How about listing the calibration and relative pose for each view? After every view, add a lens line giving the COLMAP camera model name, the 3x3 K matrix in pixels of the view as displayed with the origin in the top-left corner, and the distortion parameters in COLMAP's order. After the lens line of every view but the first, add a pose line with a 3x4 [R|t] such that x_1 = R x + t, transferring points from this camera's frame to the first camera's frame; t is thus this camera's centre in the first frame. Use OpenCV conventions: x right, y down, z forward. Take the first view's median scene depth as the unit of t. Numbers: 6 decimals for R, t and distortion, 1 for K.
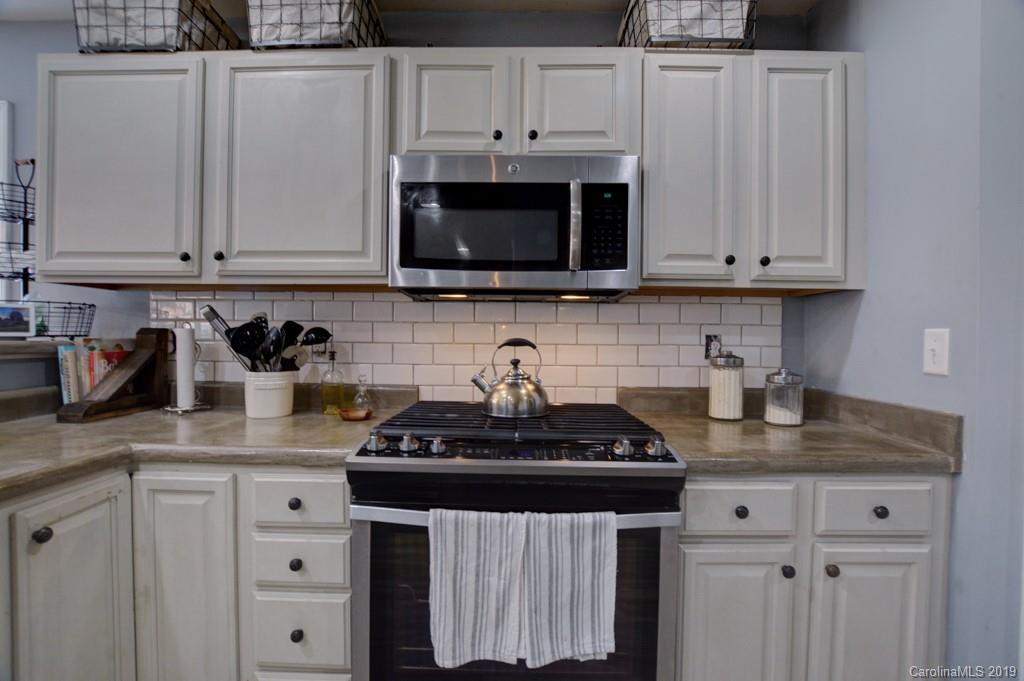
lens RADIAL K [[454.3, 0, 513.0], [0, 454.3, 342.1], [0, 0, 1]] dist [-0.036153, 0.007049]
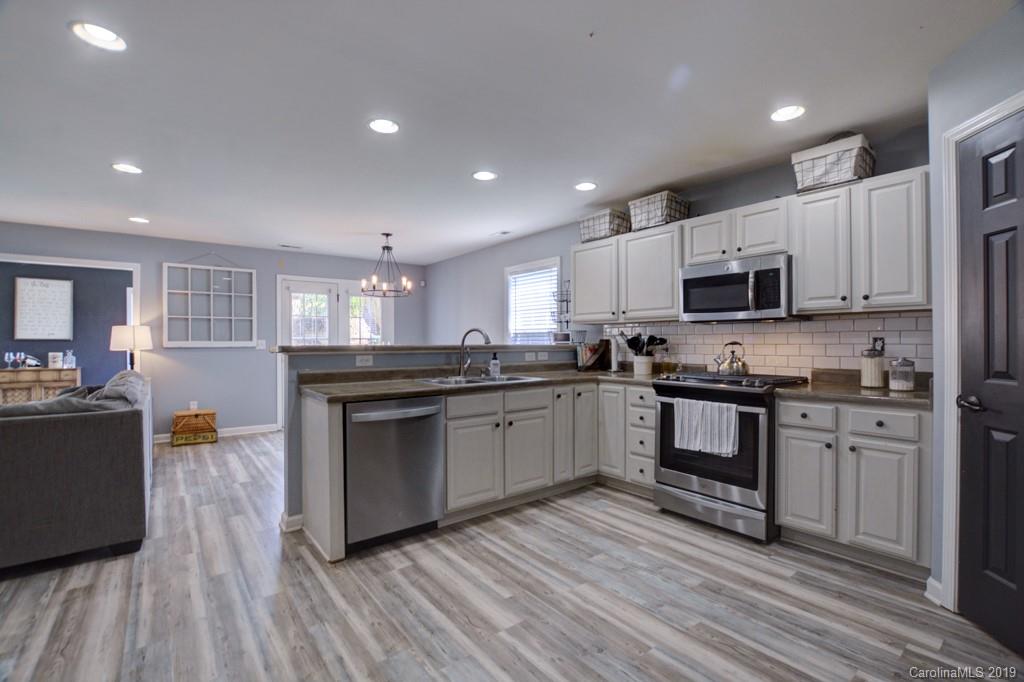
lens RADIAL K [[454.3, 0, 513.0], [0, 454.3, 342.6], [0, 0, 1]] dist [-0.036153, 0.007049]
pose [[0.628492, -0.011699, -0.777728, 1.049942], [0.000300, 0.999890, -0.014799, 0.030340], [0.777816, 0.009068, 0.628427, -1.237180]]
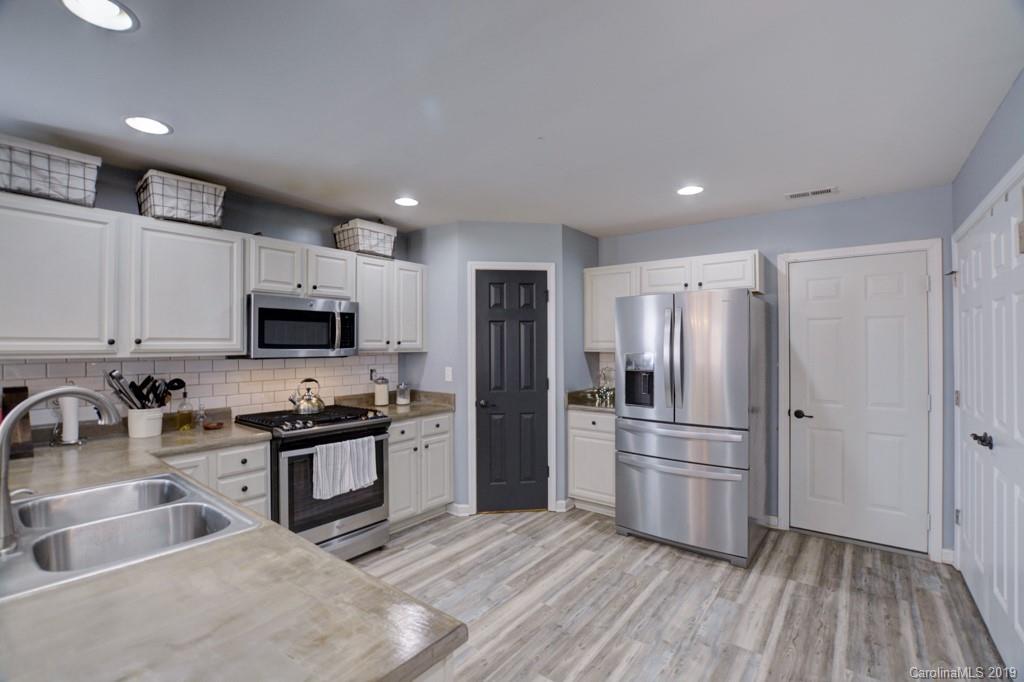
lens RADIAL K [[454.3, 0, 513.0], [0, 454.3, 342.6], [0, 0, 1]] dist [-0.036153, 0.007049]
pose [[0.603263, -0.008955, 0.797492, -1.142791], [0.019579, 0.999802, -0.003584, -0.155622], [-0.797302, 0.017777, 0.603319, -1.125286]]
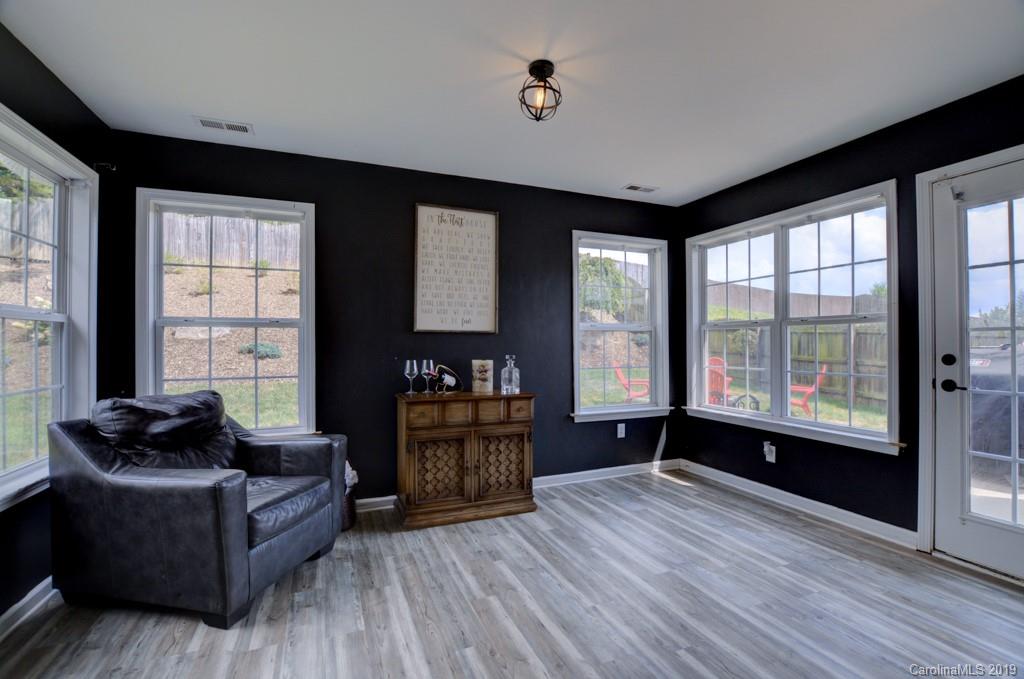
lens RADIAL K [[454.1, 0, 511.5], [0, 454.1, 342.0], [0, 0, 1]] dist [-0.034889, 0.006742]
pose [[0.392435, -0.014724, -0.919662, -3.593320], [-0.005278, 0.999819, -0.018260, 0.016038], [0.919764, 0.012020, 0.392287, -2.887661]]
